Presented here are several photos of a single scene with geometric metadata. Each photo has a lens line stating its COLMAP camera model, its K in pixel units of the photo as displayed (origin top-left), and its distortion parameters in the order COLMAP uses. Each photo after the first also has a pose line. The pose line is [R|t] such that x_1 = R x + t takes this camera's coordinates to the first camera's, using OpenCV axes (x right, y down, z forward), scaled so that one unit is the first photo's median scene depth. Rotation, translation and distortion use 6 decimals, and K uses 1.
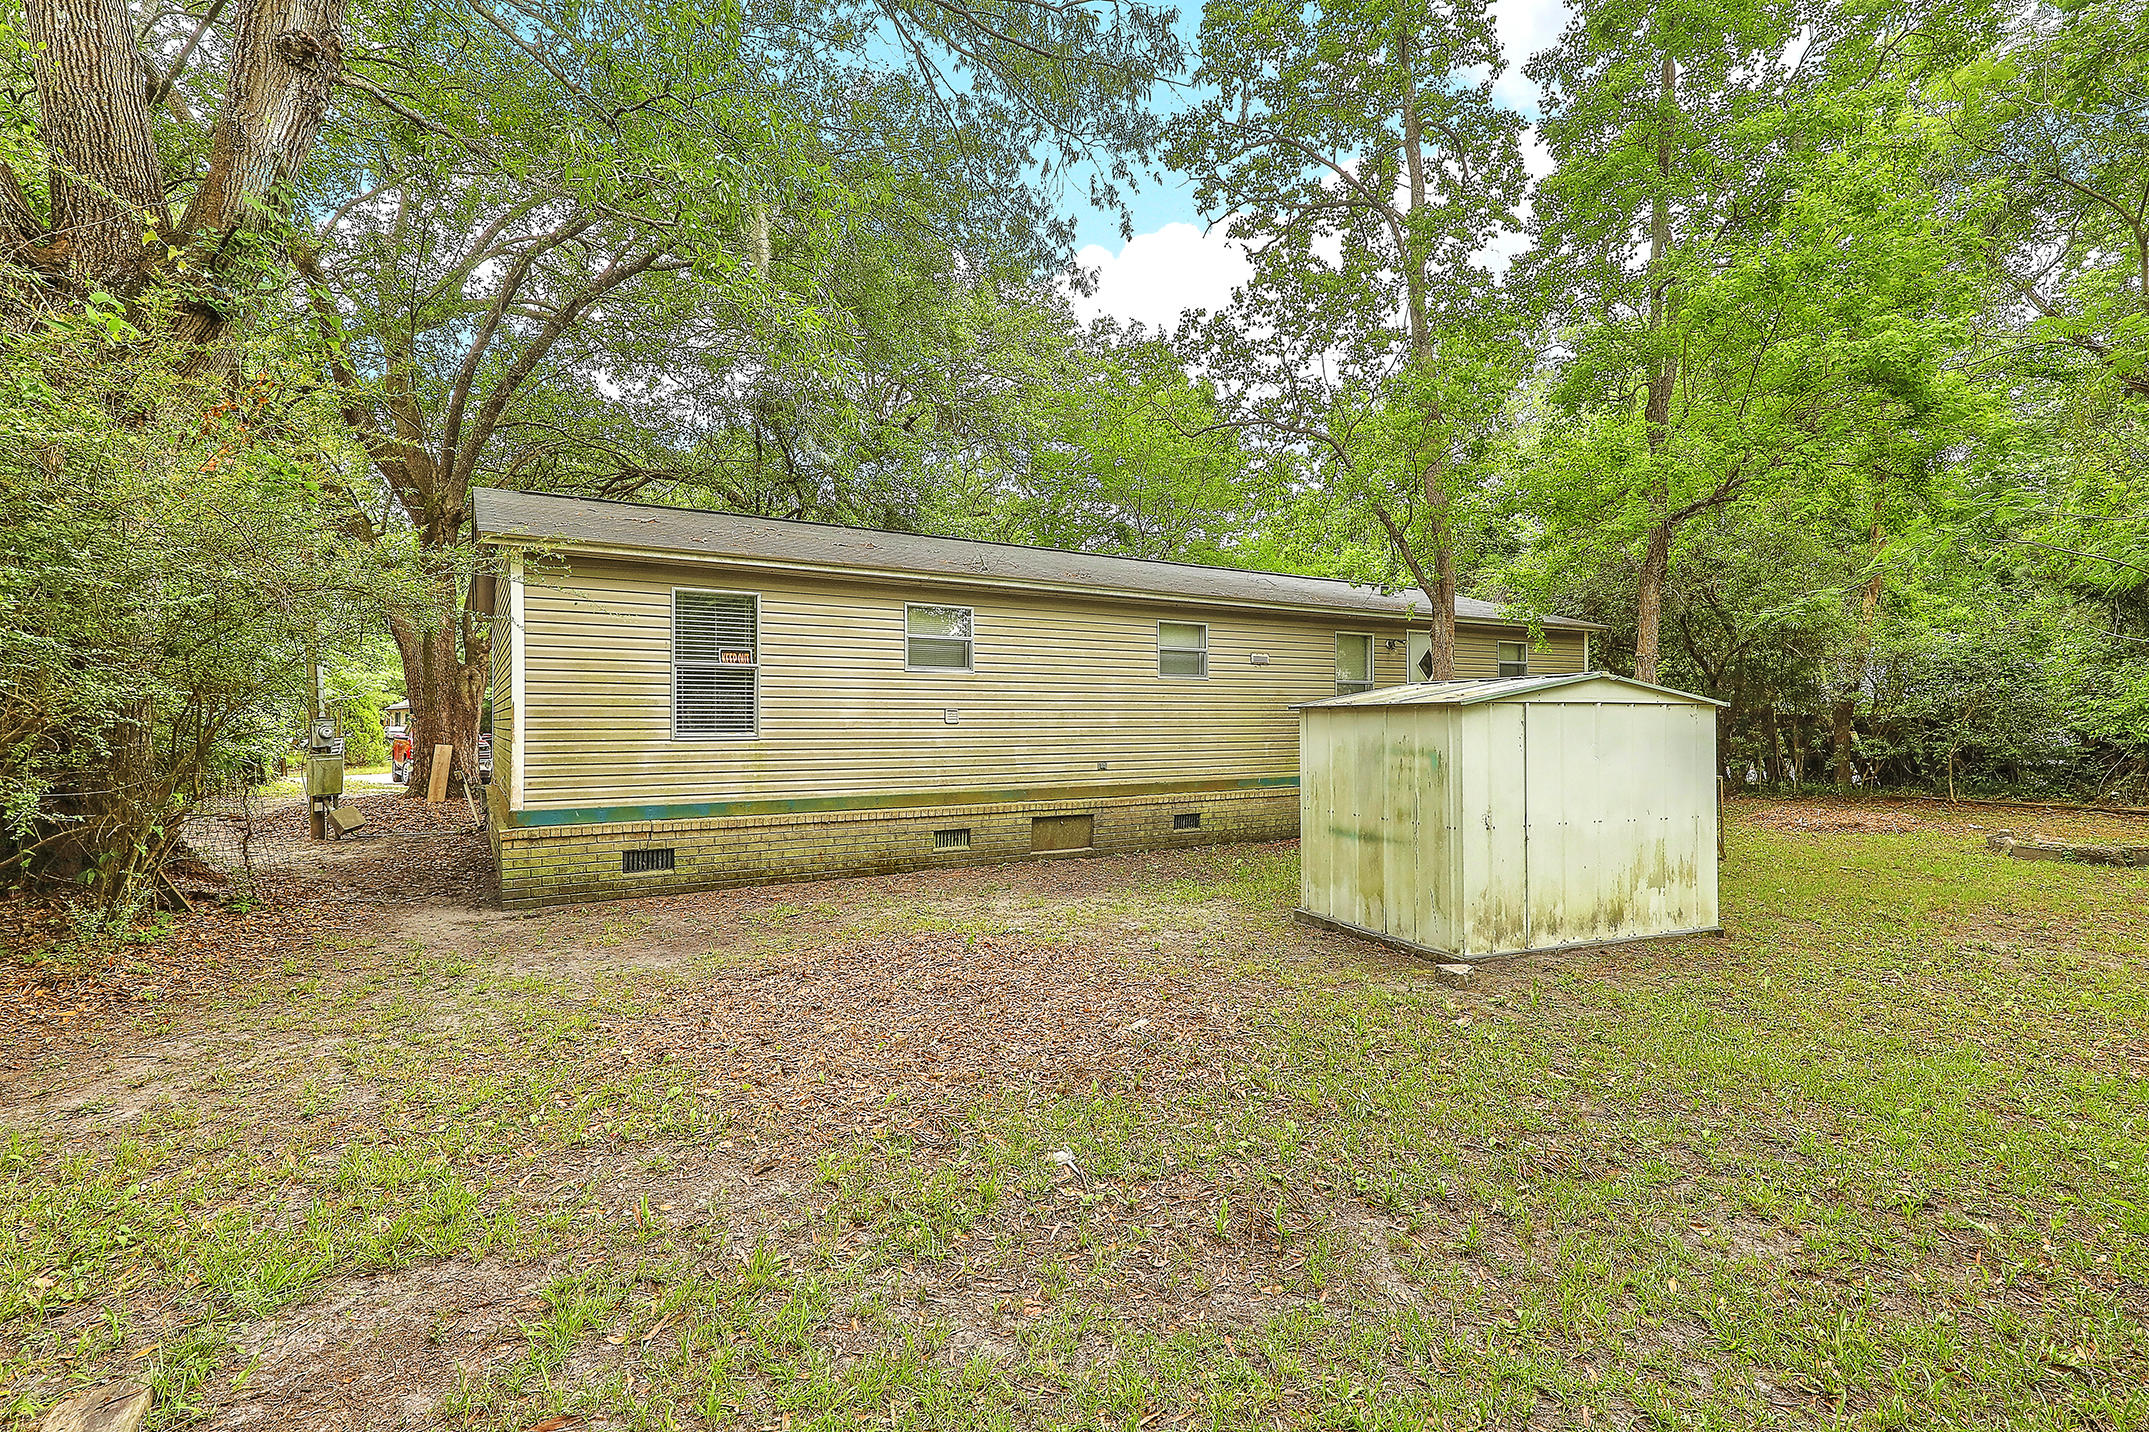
lens RADIAL K [[978.4, 0, 1075.0], [0, 978.4, 717.5], [0, 0, 1]] dist [-0.002849, 0.002606]
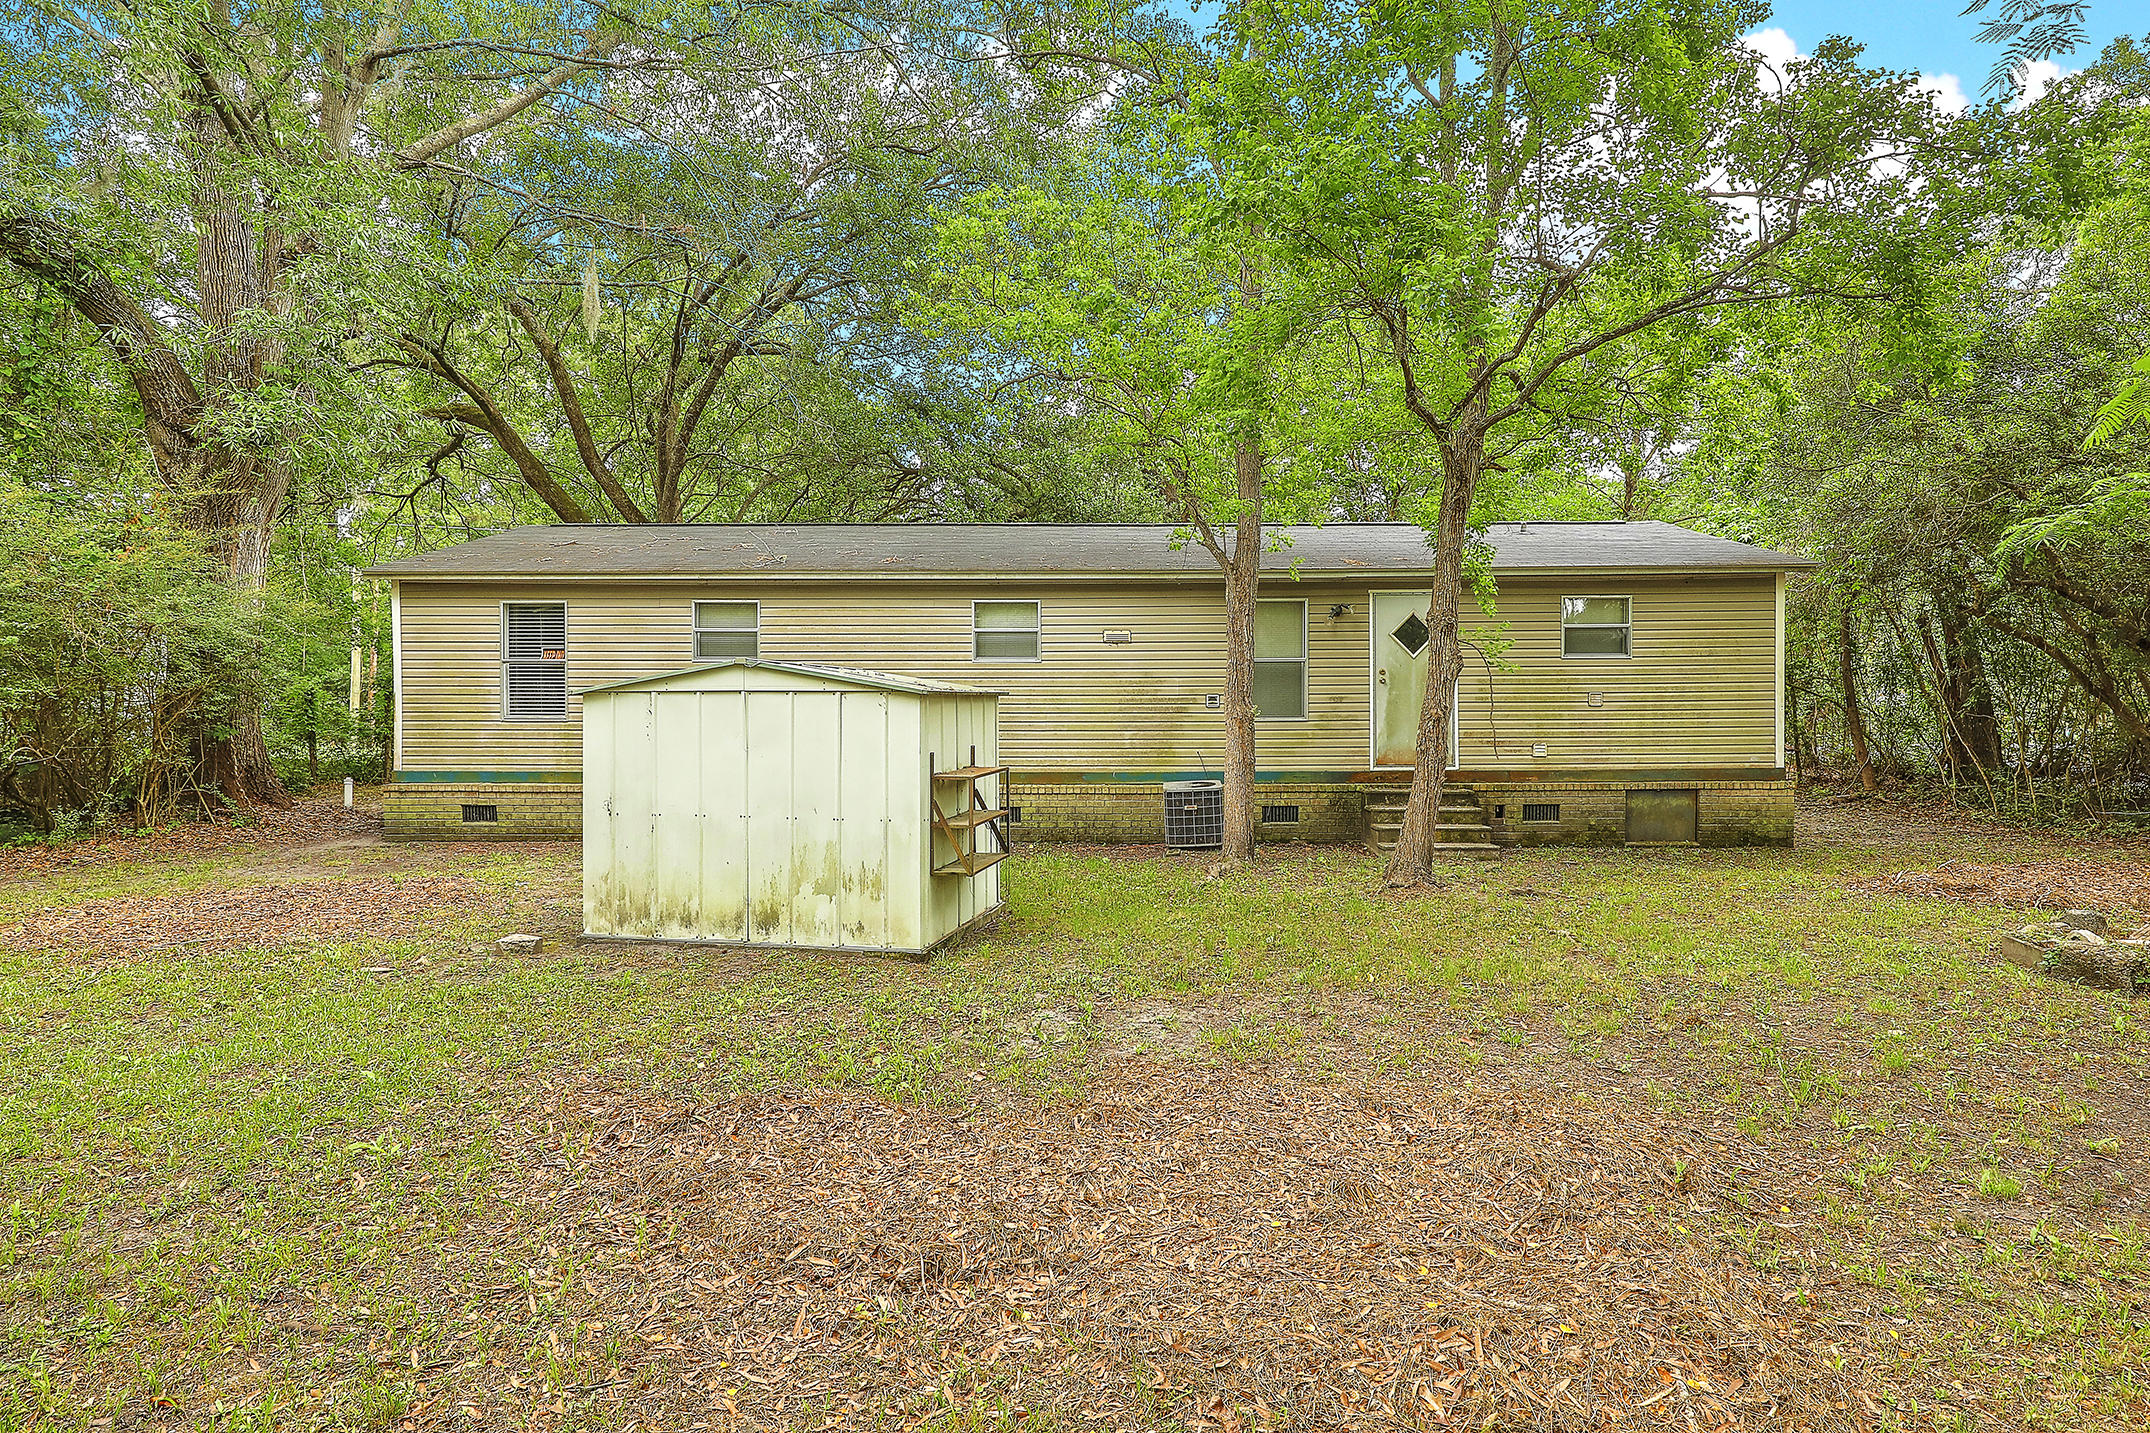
lens RADIAL K [[1108.6, 0, 1070.6], [0, 1108.6, 712.1], [0, 0, 1]] dist [0.001540, -0.000114]
pose [[0.834811, 0.006075, -0.550503, 0.997725], [-0.000293, 0.999944, 0.010590, -0.003719], [0.550537, -0.008679, 0.834766, 0.201671]]
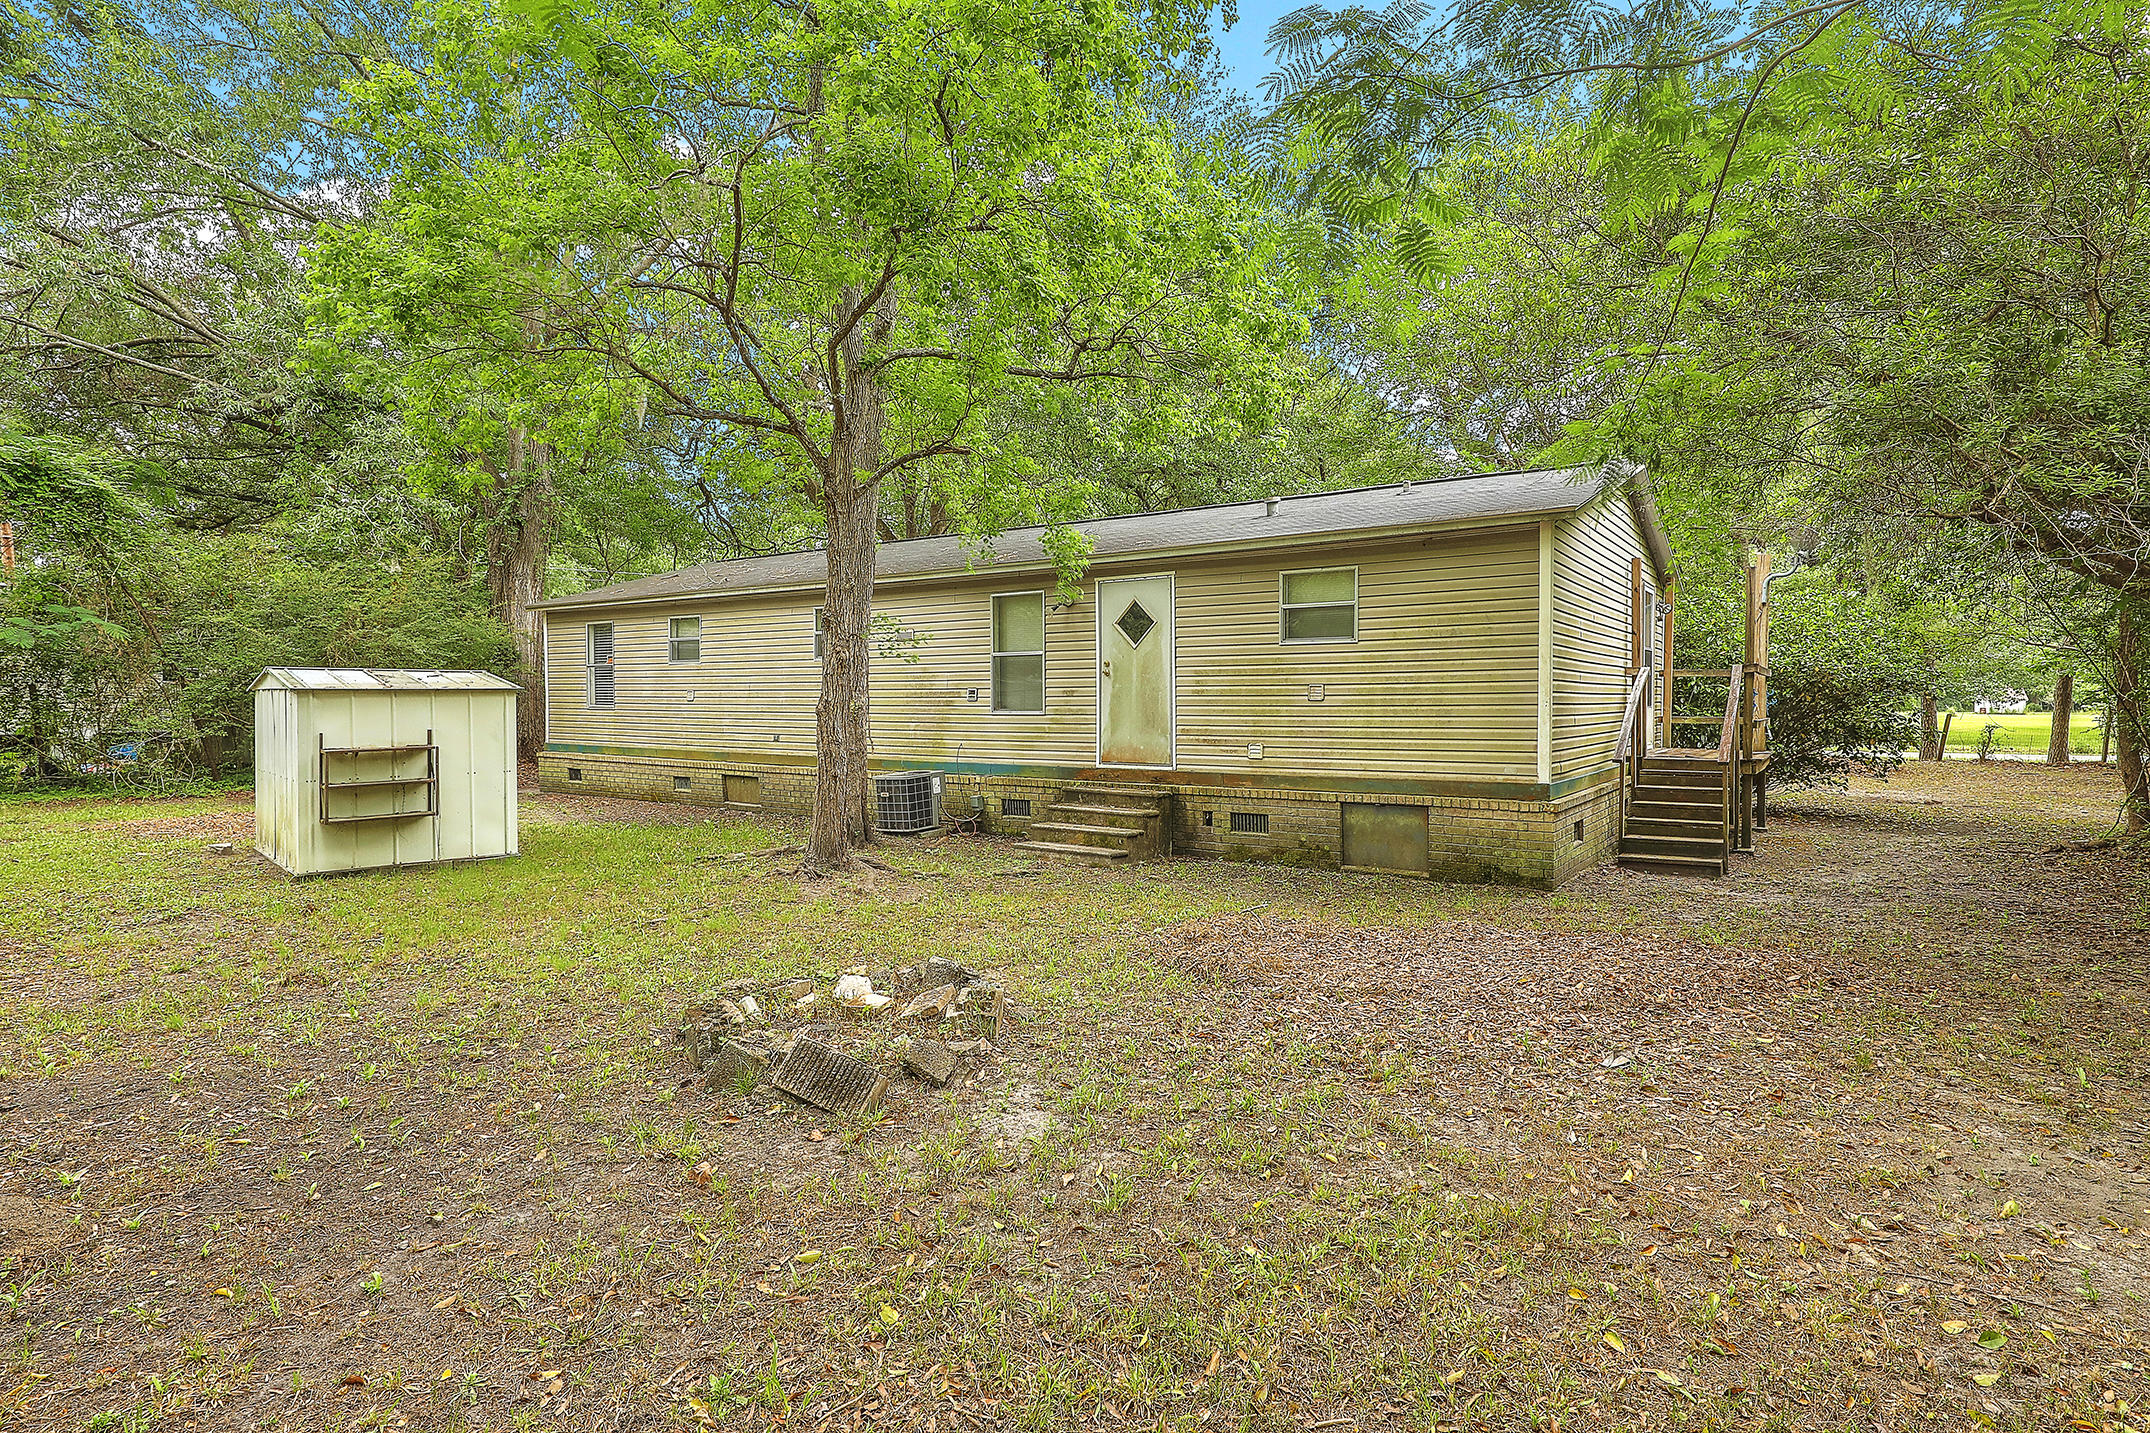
lens RADIAL K [[1108.6, 0, 1092.3], [0, 1108.6, 715.4], [0, 0, 1]] dist [0.001540, -0.000114]
pose [[0.377063, 0.018105, -0.926011, 1.788727], [0.000874, 0.999802, 0.019904, -0.004464], [0.926187, -0.008314, 0.376972, 1.087478]]
